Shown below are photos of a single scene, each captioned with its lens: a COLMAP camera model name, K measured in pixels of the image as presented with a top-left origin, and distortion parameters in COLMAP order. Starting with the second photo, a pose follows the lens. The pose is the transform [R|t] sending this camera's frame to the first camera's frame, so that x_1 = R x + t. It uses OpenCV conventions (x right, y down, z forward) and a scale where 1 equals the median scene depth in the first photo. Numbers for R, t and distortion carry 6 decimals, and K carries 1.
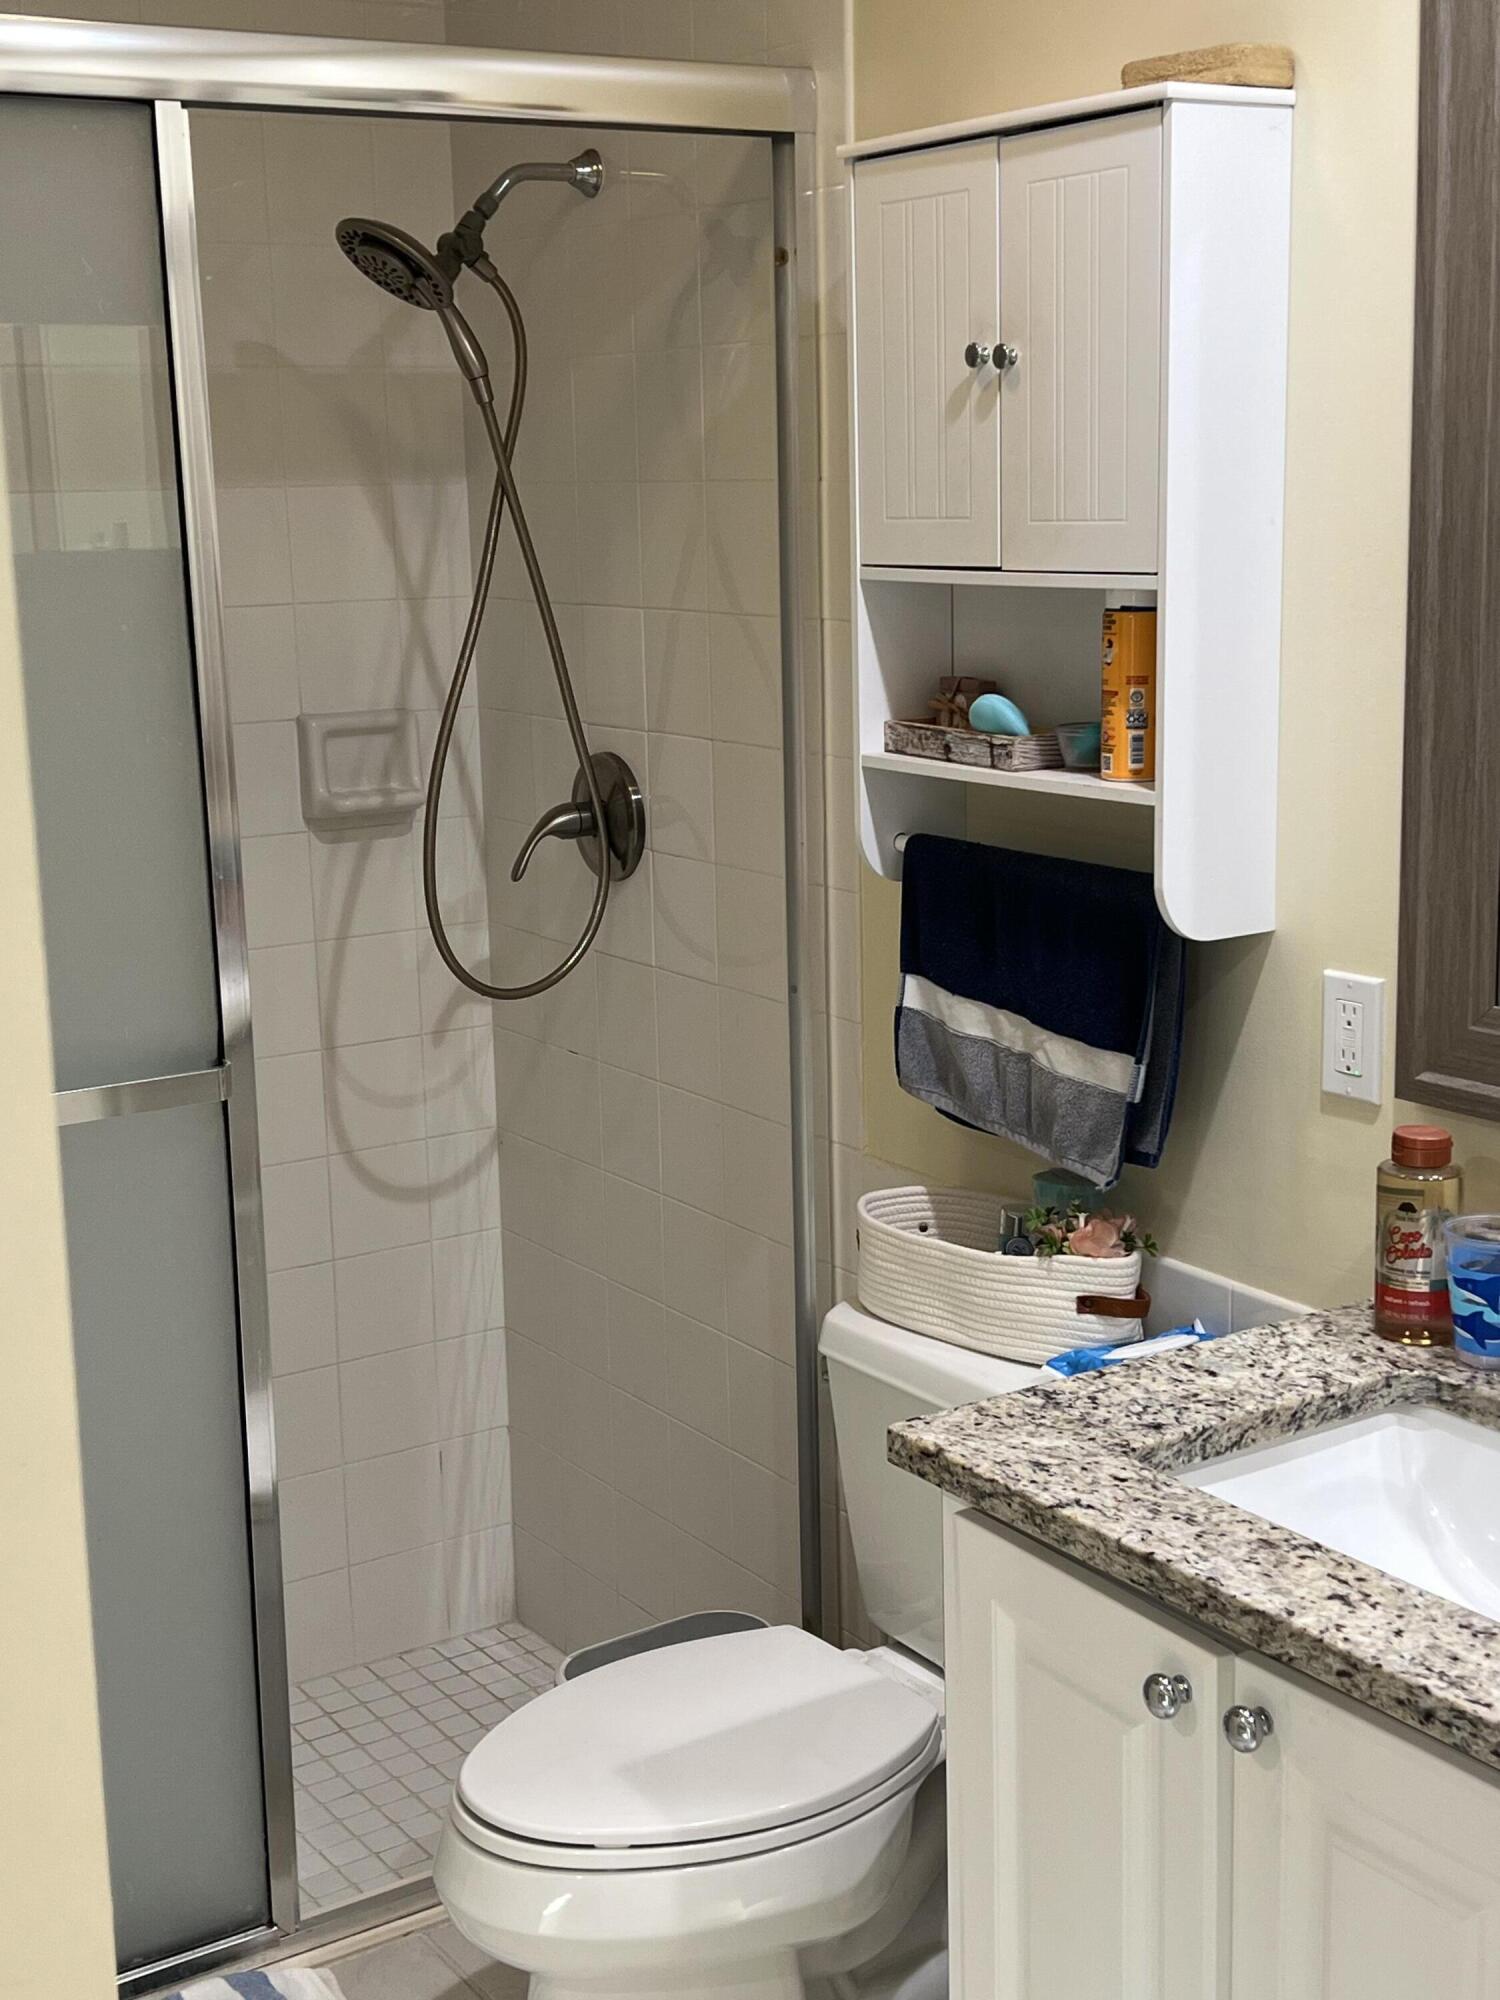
lens RADIAL K [[2684.4, 0, 750.0], [0, 2684.4, 1000.0], [0, 0, 1]] dist [0.044317, -0.022211]
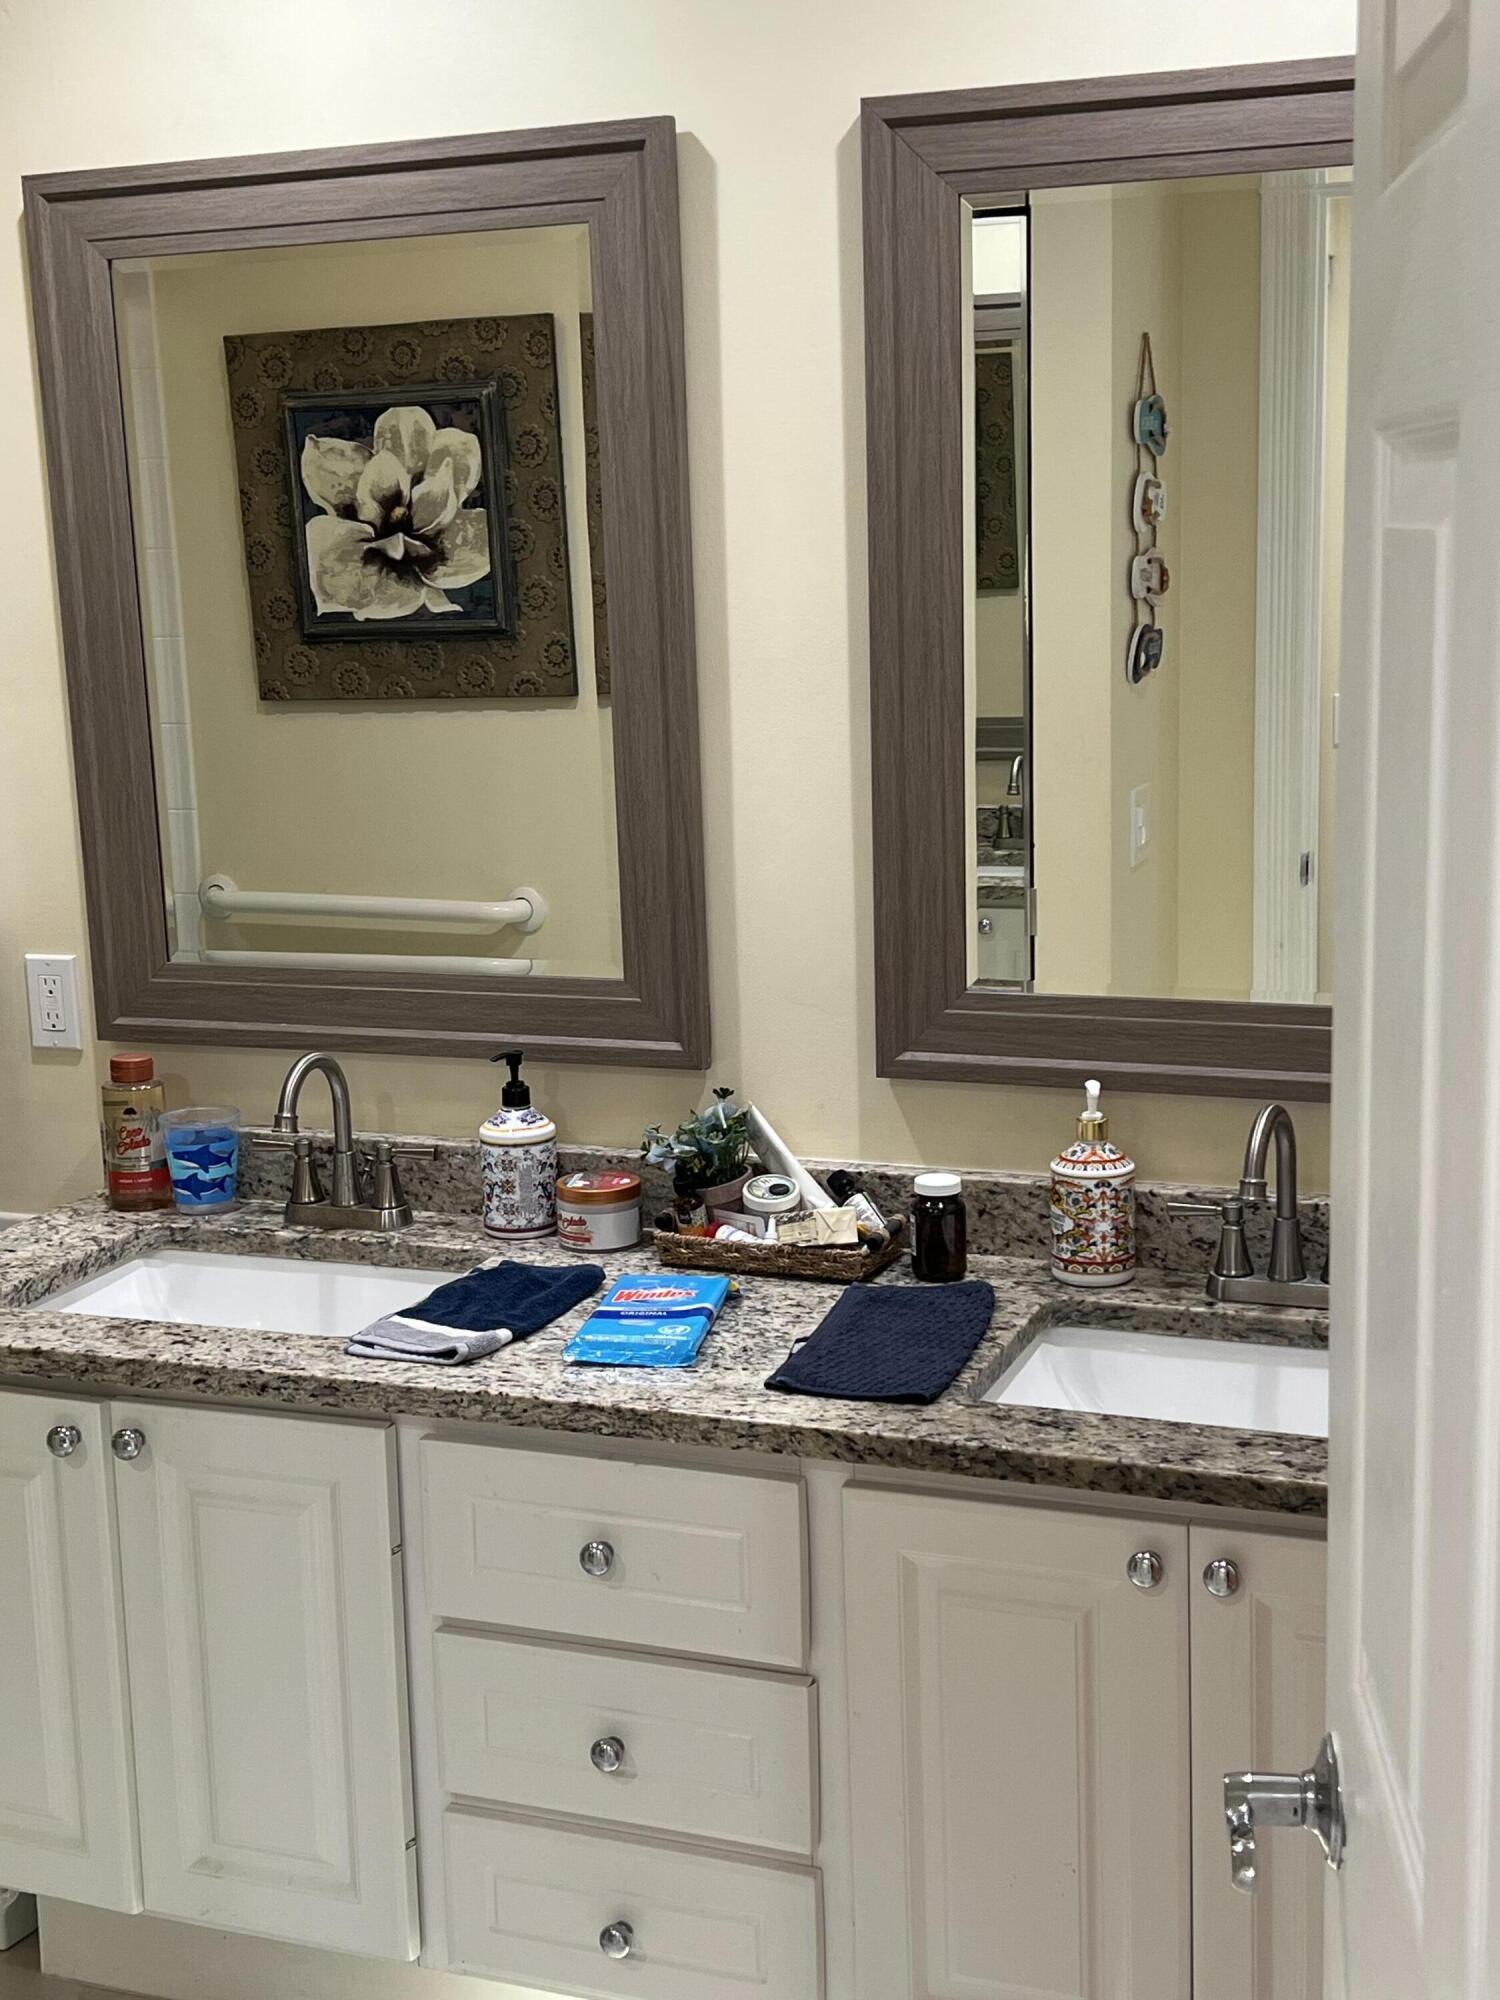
lens RADIAL K [[2684.4, 0, 750.0], [0, 2684.4, 1000.0], [0, 0, 1]] dist [0.044317, -0.022211]
pose [[0.819667, -0.108428, 0.562484, -0.276309], [0.127786, 0.991789, 0.004970, 0.056685], [-0.558405, 0.067804, 0.826793, -0.335805]]
